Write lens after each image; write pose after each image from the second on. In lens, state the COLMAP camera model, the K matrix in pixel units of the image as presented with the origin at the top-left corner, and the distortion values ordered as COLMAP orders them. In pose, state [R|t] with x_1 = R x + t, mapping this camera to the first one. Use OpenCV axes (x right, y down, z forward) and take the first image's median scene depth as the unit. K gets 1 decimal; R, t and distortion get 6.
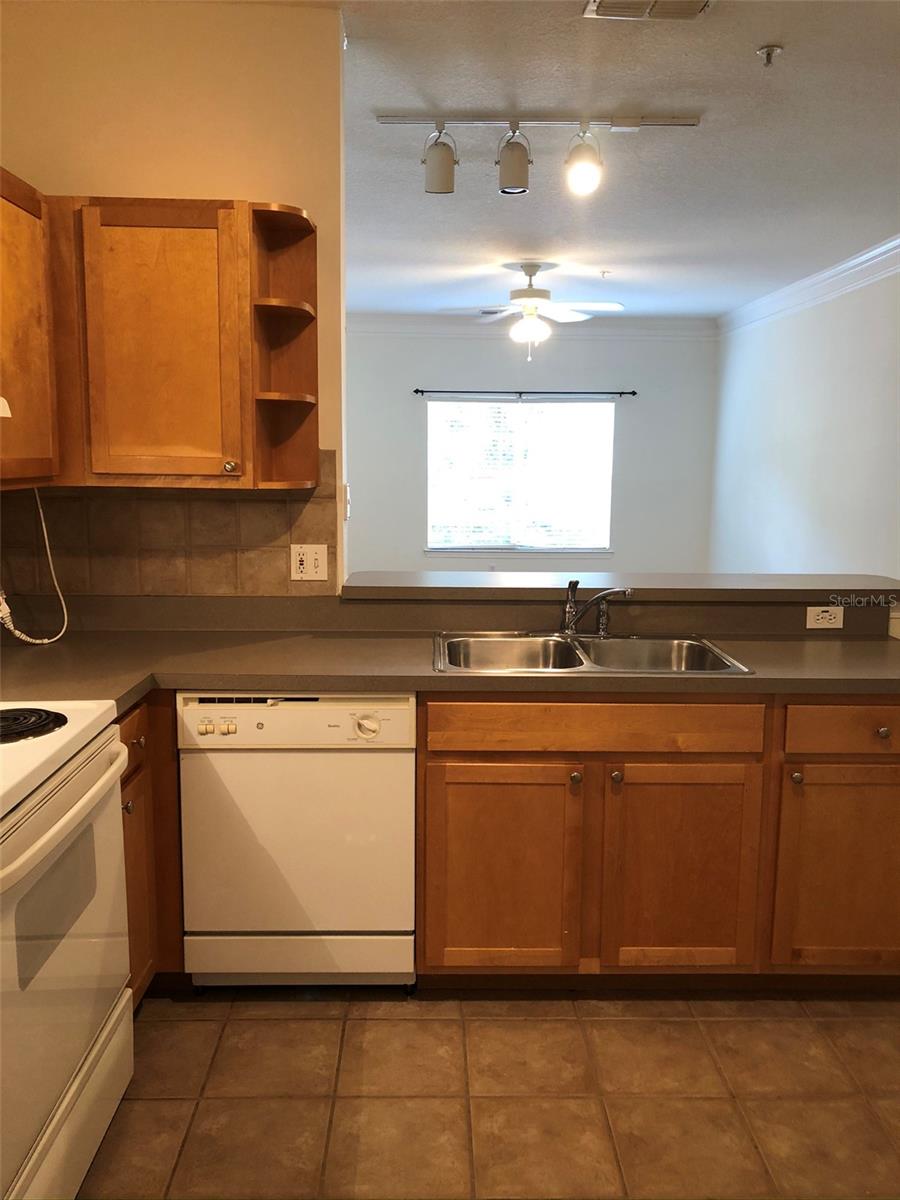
lens RADIAL K [[959.5, 0, 450.0], [0, 959.5, 600.0], [0, 0, 1]] dist [-0.019157, -0.006067]
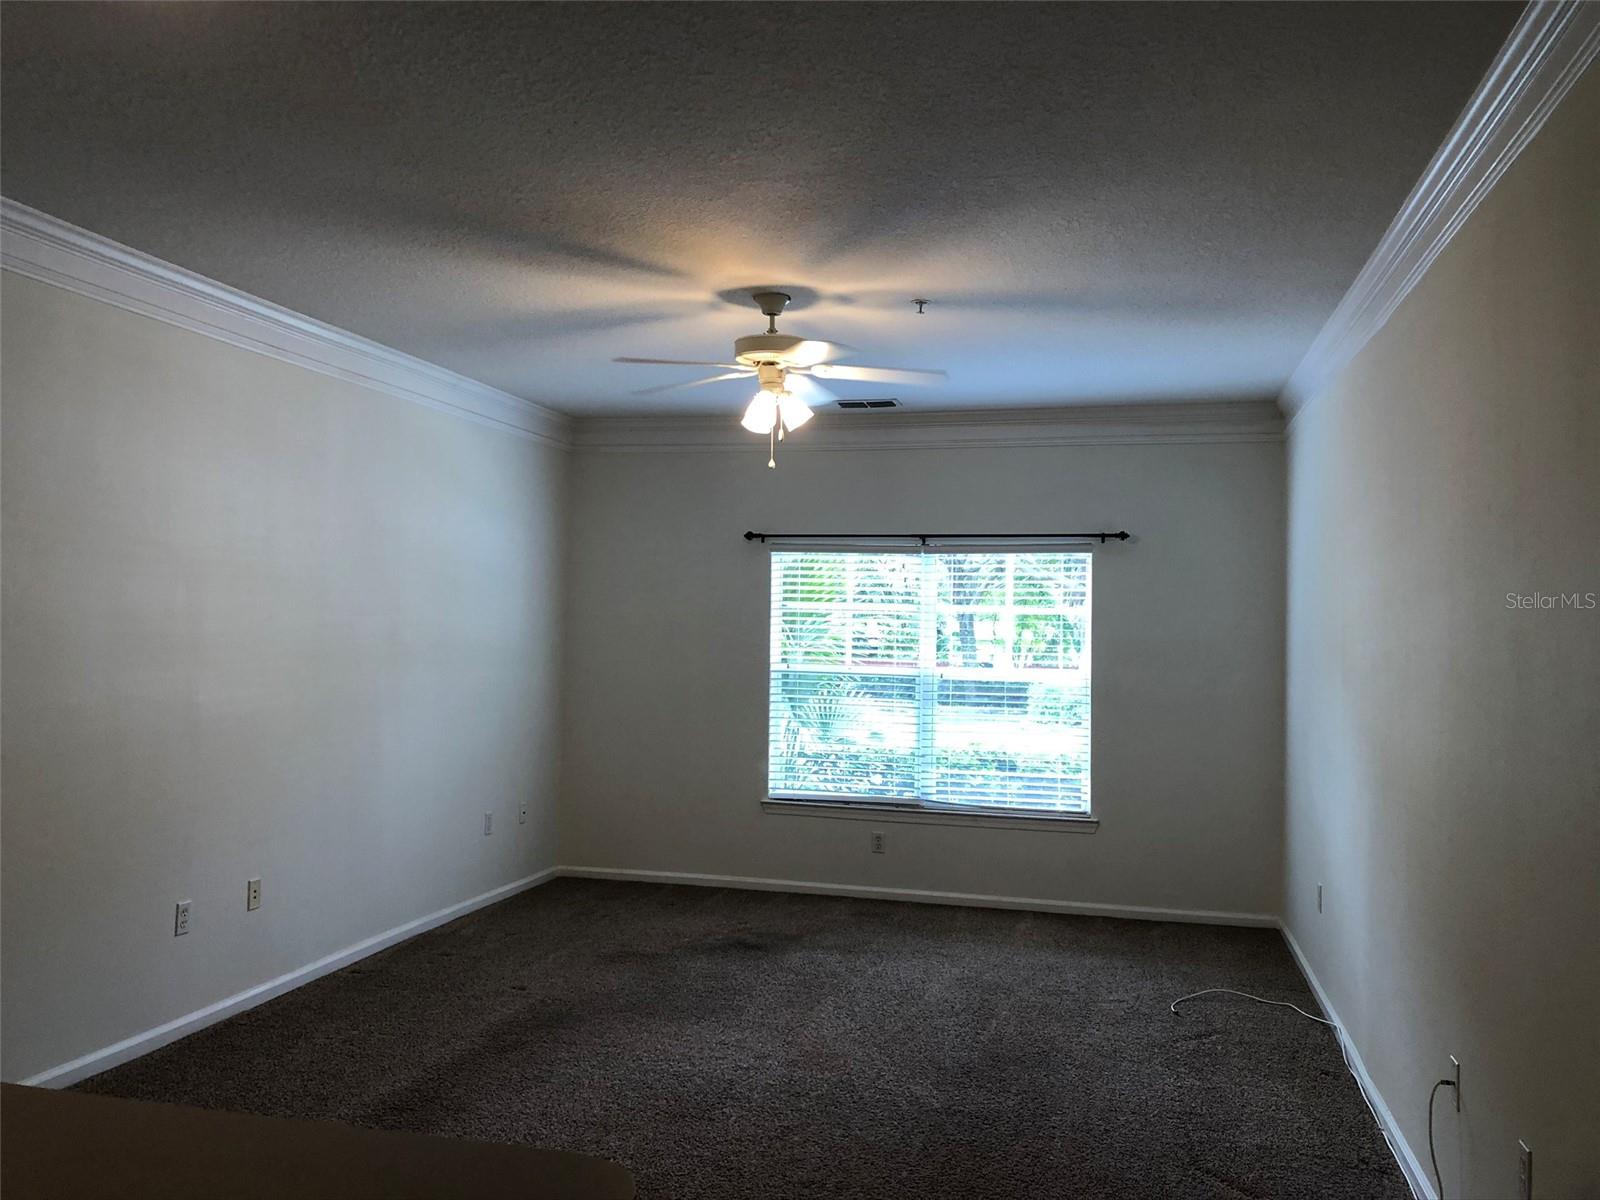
lens RADIAL K [[1279.4, 0, 800.0], [0, 1279.4, 600.0], [0, 0, 1]] dist [-0.019157, -0.006067]
pose [[0.961555, 0.005294, -0.274560, 0.244048], [-0.054973, 0.983287, -0.173565, -0.044578], [0.269053, 0.181986, 0.945776, 0.284681]]
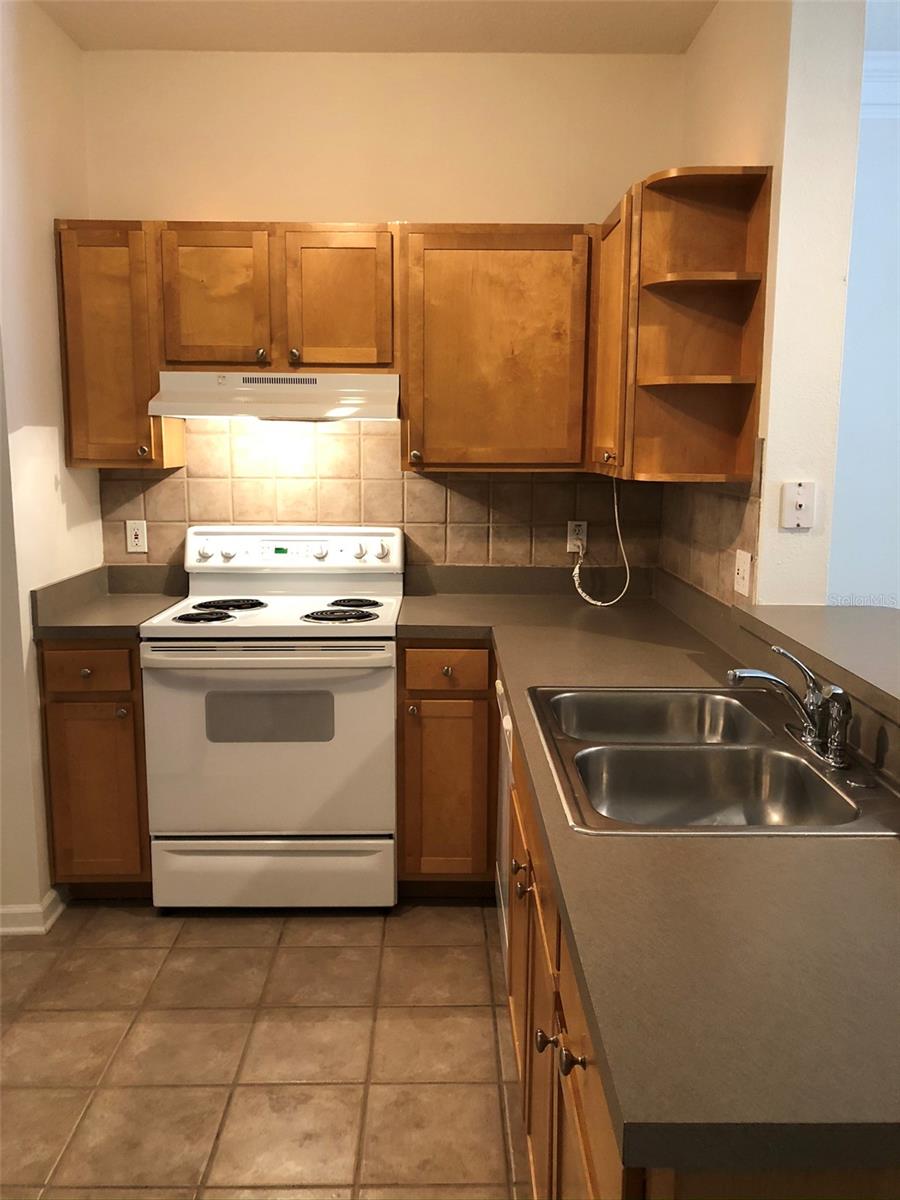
lens RADIAL K [[959.5, 0, 450.0], [0, 959.5, 600.0], [0, 0, 1]] dist [-0.019157, -0.006067]
pose [[-0.008071, 0.153003, -0.988193, 0.832899], [-0.156099, 0.975917, 0.152377, -0.125043], [0.987708, 0.155485, 0.016007, 0.889168]]
